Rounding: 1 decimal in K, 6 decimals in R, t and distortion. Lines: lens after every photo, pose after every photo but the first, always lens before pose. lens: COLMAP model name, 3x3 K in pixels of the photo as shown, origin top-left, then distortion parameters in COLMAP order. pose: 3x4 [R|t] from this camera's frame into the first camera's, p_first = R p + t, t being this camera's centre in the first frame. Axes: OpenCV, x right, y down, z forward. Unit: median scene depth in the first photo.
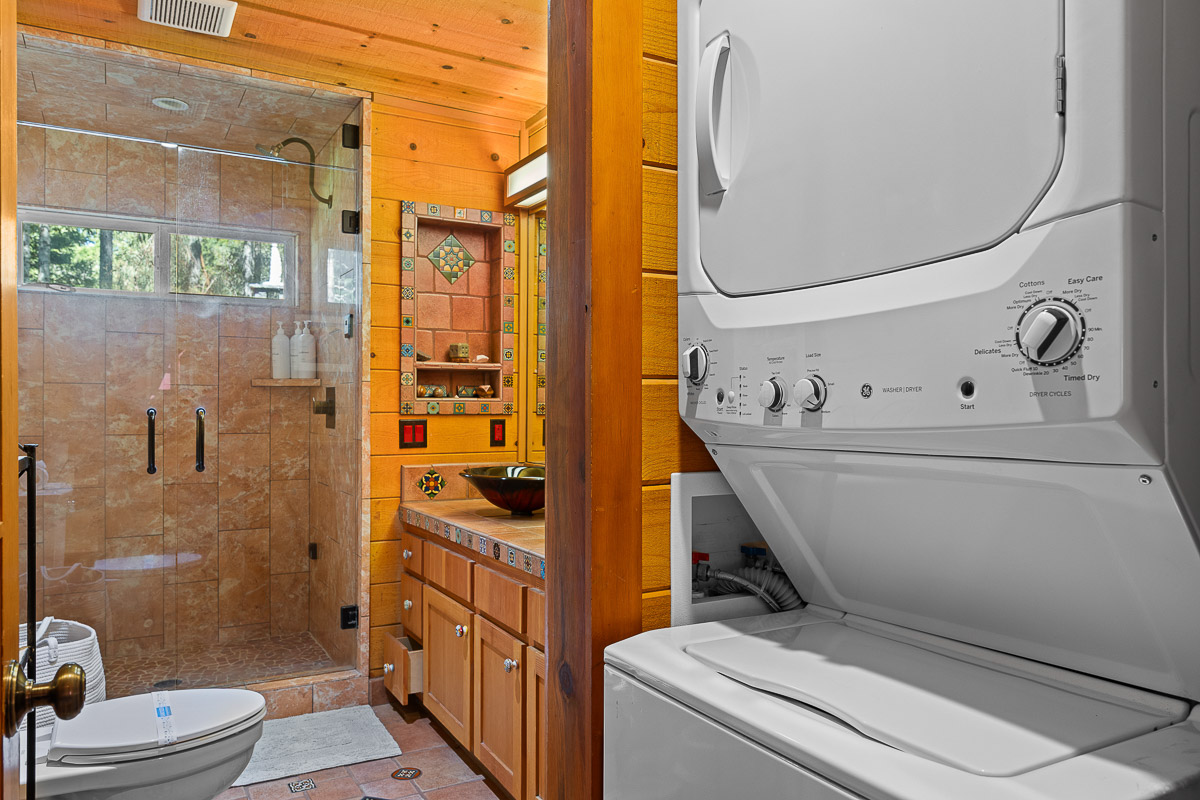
lens RADIAL K [[855.2, 0, 598.4], [0, 855.2, 399.3], [0, 0, 1]] dist [0.013560, -0.006273]
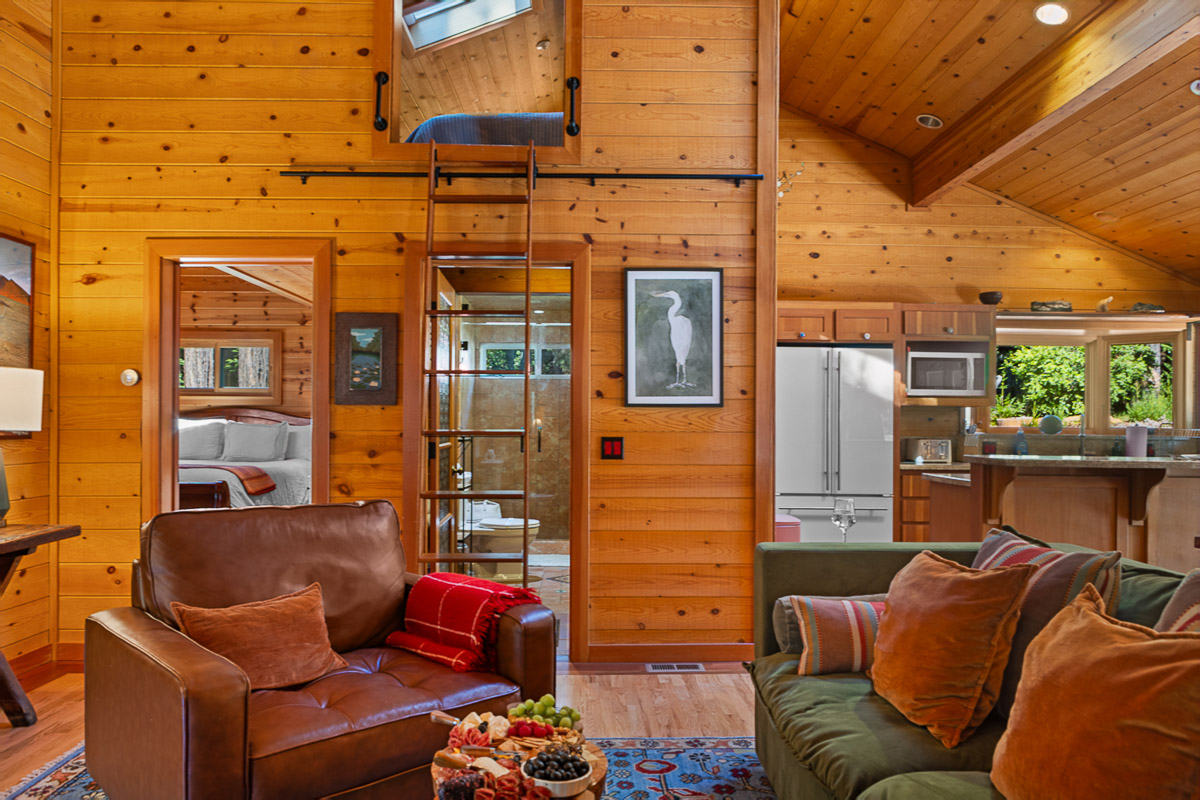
lens RADIAL K [[807.0, 0, 600.1], [0, 807.0, 418.0], [0, 0, 1]] dist [-0.038482, 0.020752]
pose [[0.880676, 0.002768, -0.473711, 0.694979], [-0.004134, 0.999990, -0.001843, -0.012028], [0.473701, 0.003582, 0.880678, -0.851580]]
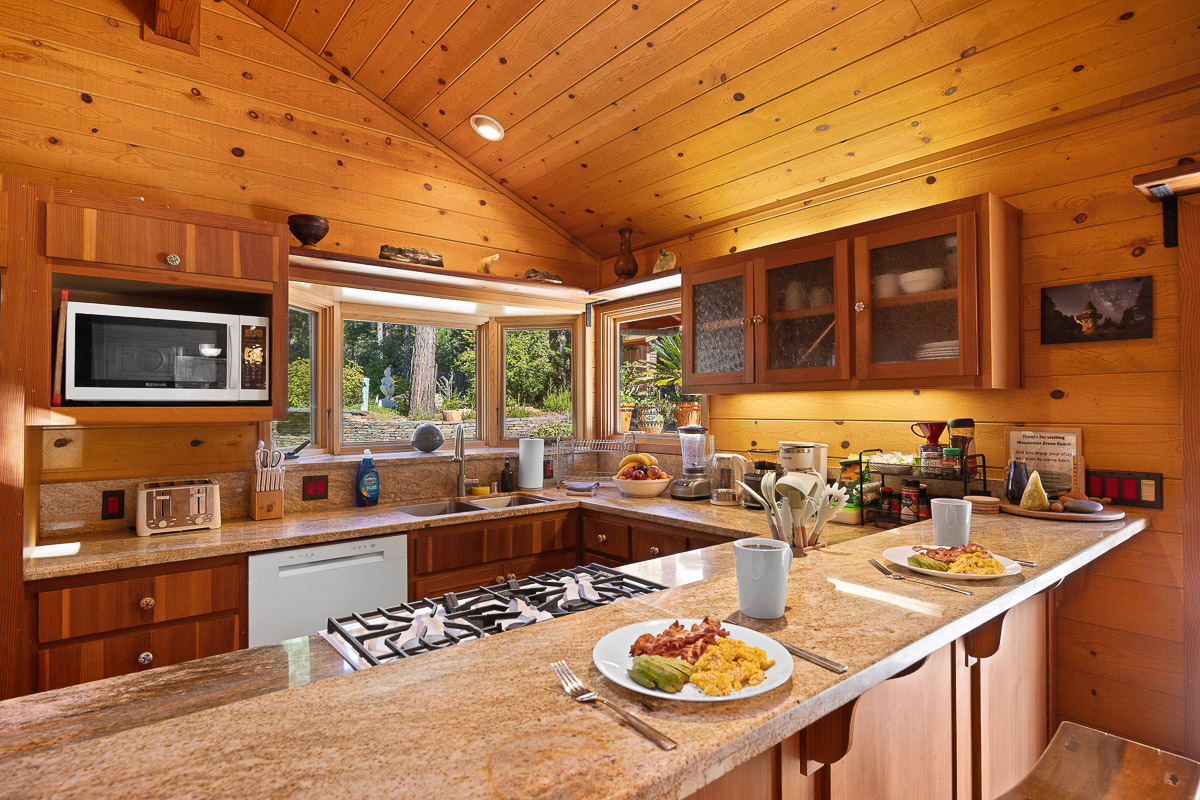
lens RADIAL K [[609.7, 0, 595.1], [0, 609.7, 399.0], [0, 0, 1]] dist [-0.012979, -0.000354]
pose [[0.986677, -0.001703, 0.162680, 0.850994], [0.003457, 0.999939, -0.010500, -0.058308], [-0.162652, 0.010922, 0.986623, 0.300243]]
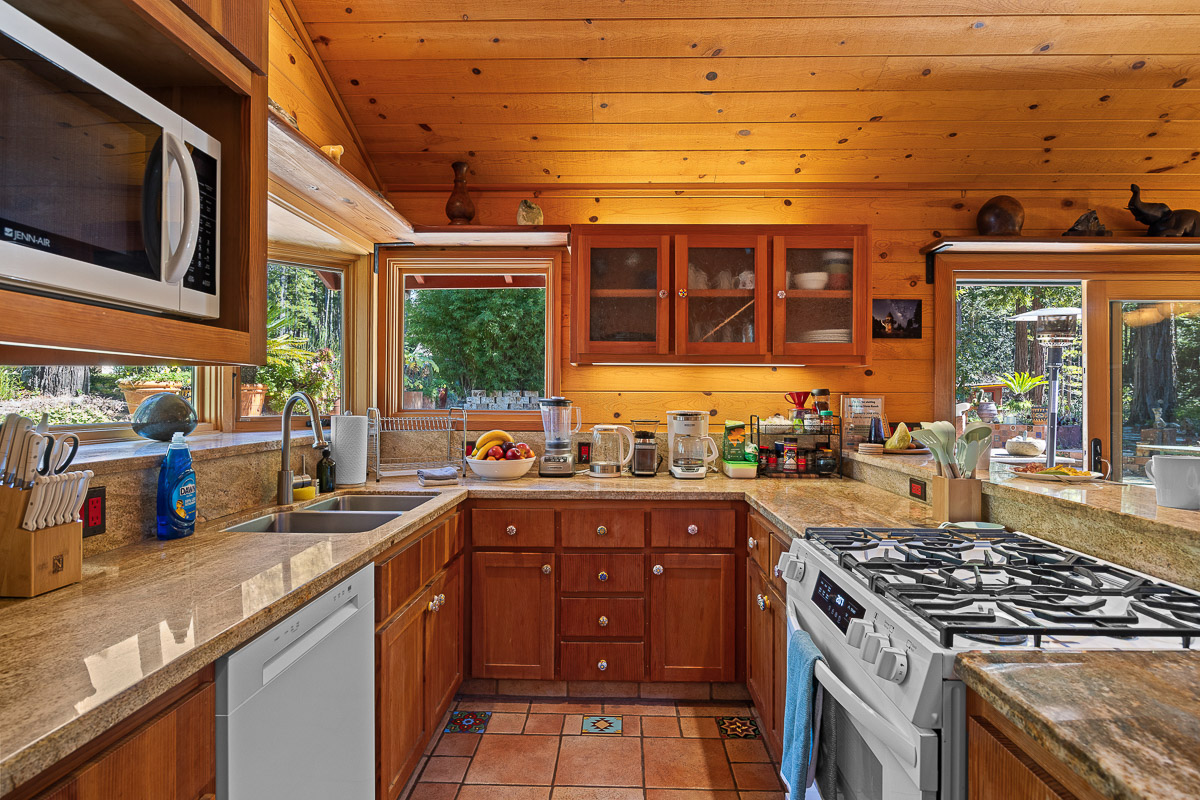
lens RADIAL K [[609.7, 0, 593.6], [0, 609.7, 399.2], [0, 0, 1]] dist [-0.012979, -0.000354]
pose [[0.528942, 0.004541, 0.848646, 0.454812], [-0.010187, 0.999948, 0.000999, -0.027290], [-0.848597, -0.009174, 0.528960, 0.677601]]
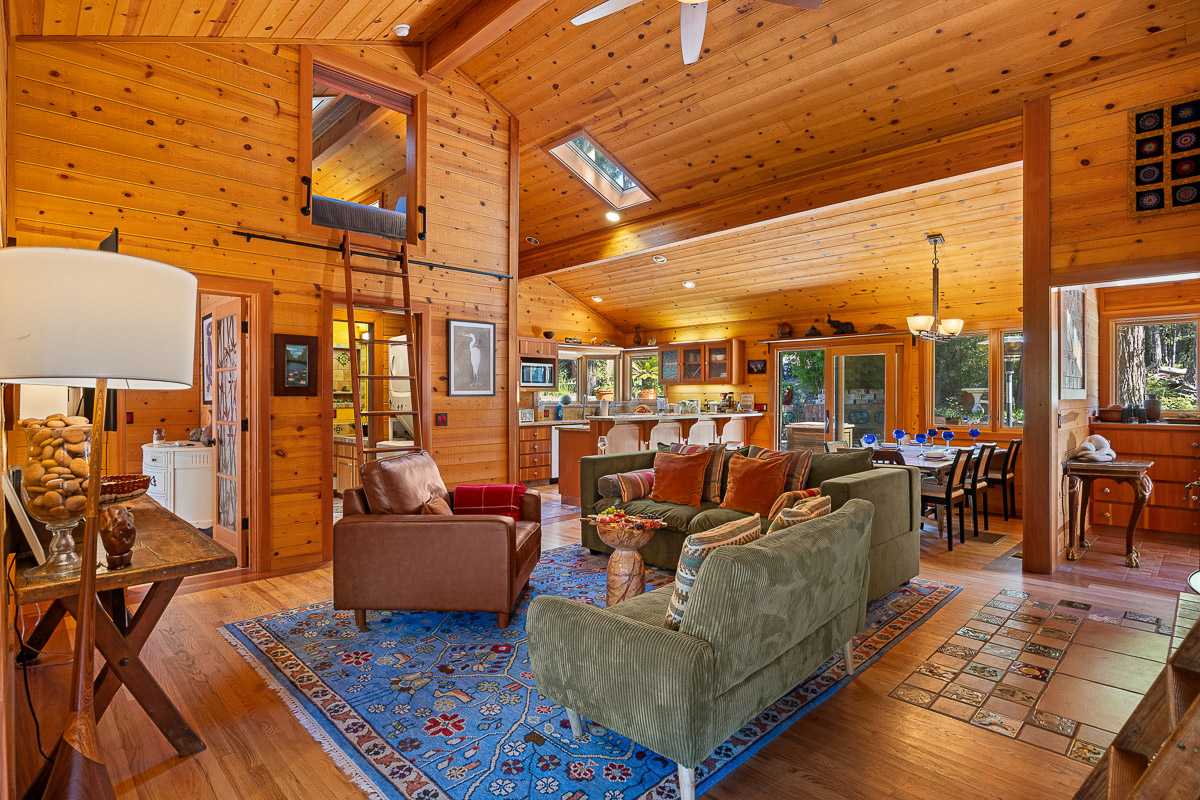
lens RADIAL K [[609.7, 0, 603.7], [0, 609.7, 391.3], [0, 0, 1]] dist [-0.012979, -0.000354]
pose [[0.964672, 0.001913, 0.263448, 0.162457], [-0.001102, 0.999994, -0.003226, -0.037323], [-0.263453, 0.002822, 0.964668, -1.424214]]
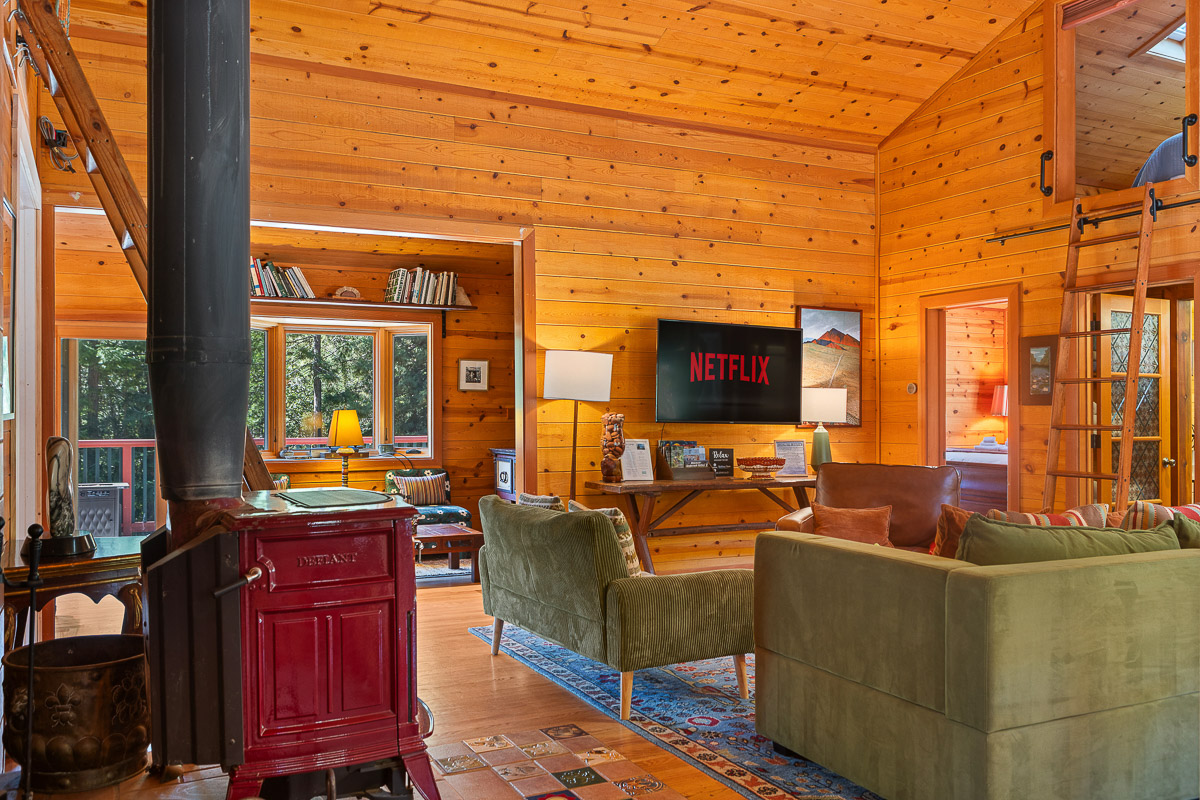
lens RADIAL K [[981.5, 0, 595.4], [0, 981.5, 401.2], [0, 0, 1]] dist [-0.007658, -0.002972]
pose [[-0.056325, -0.009736, -0.998365, 1.735849], [0.003100, 0.999946, -0.009926, -0.022846], [0.998408, -0.003654, -0.056292, -0.741484]]
